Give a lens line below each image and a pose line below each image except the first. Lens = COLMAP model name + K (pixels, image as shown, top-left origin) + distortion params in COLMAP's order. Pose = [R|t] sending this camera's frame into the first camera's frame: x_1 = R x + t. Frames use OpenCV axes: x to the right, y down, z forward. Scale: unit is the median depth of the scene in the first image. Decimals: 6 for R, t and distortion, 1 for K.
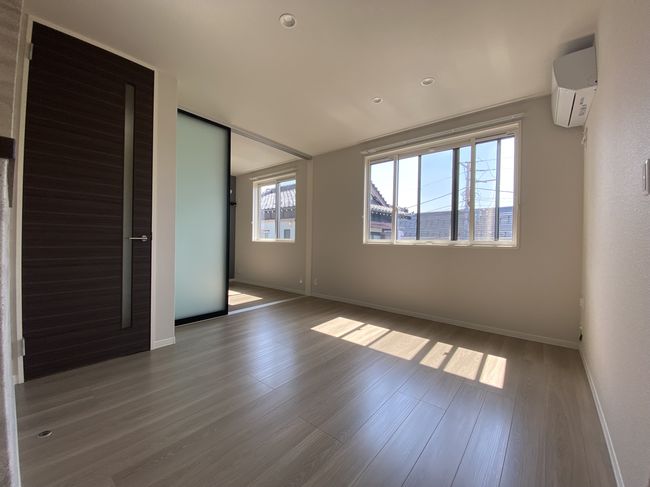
lens RADIAL K [[261.8, 0, 325.0], [0, 261.8, 243.5], [0, 0, 1]] dist [-0.015378, -0.000230]
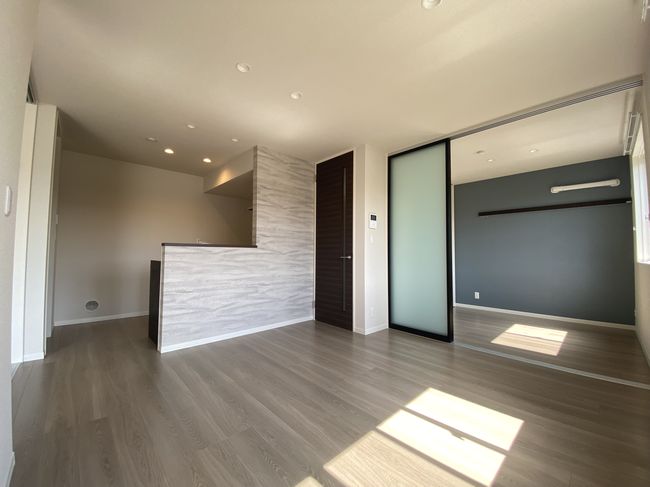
lens RADIAL K [[261.8, 0, 325.0], [0, 261.8, 243.5], [0, 0, 1]] dist [-0.015378, -0.000230]
pose [[-0.140075, -0.058058, -0.988437, 0.759593], [-0.018941, 0.998254, -0.055950, -0.010897], [0.989960, 0.010884, -0.140930, 0.903449]]
